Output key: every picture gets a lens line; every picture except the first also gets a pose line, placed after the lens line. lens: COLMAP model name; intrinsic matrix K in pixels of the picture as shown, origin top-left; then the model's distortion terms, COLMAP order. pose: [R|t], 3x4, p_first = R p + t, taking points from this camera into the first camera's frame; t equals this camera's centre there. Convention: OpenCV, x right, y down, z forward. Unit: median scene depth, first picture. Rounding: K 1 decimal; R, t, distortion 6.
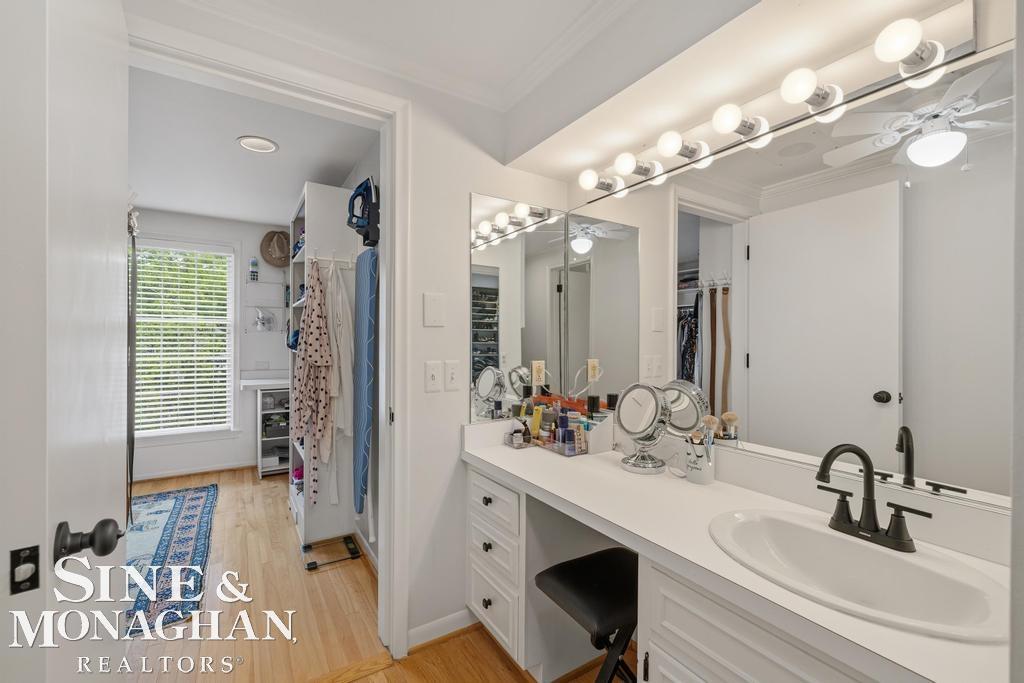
lens RADIAL K [[429.1, 0, 513.2], [0, 429.1, 341.7], [0, 0, 1]] dist [0.001599, 0.000811]
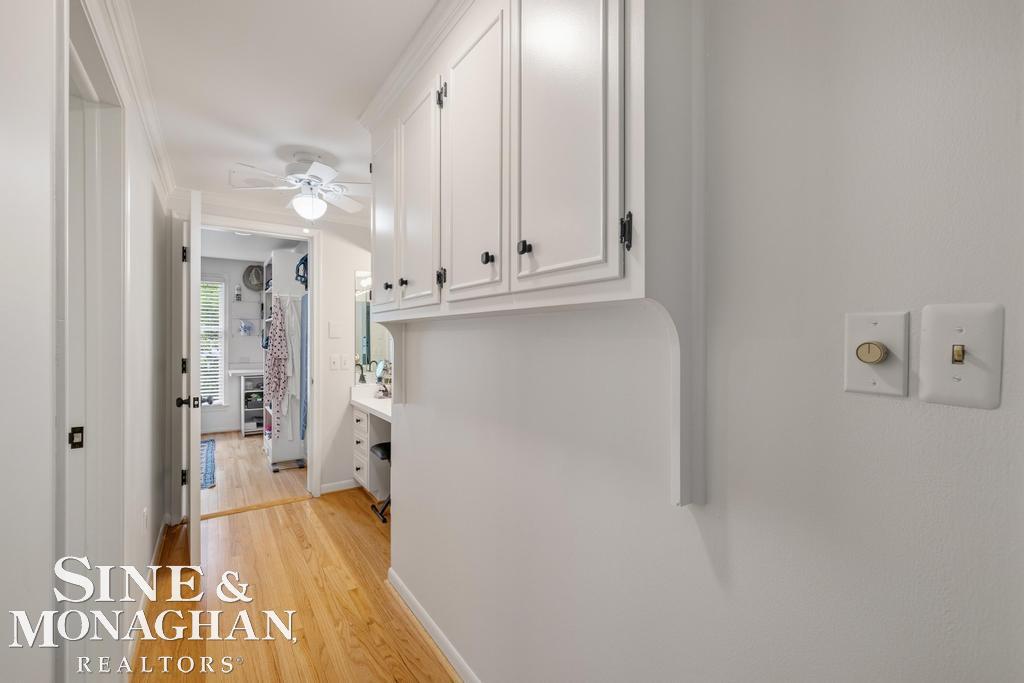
lens RADIAL K [[429.1, 0, 510.3], [0, 429.1, 341.4], [0, 0, 1]] dist [0.001599, 0.000811]
pose [[0.999326, -0.000002, 0.036718, 0.340979], [-0.000100, 0.999996, 0.002770, -0.014174], [-0.036718, -0.002772, 0.999322, -0.634201]]
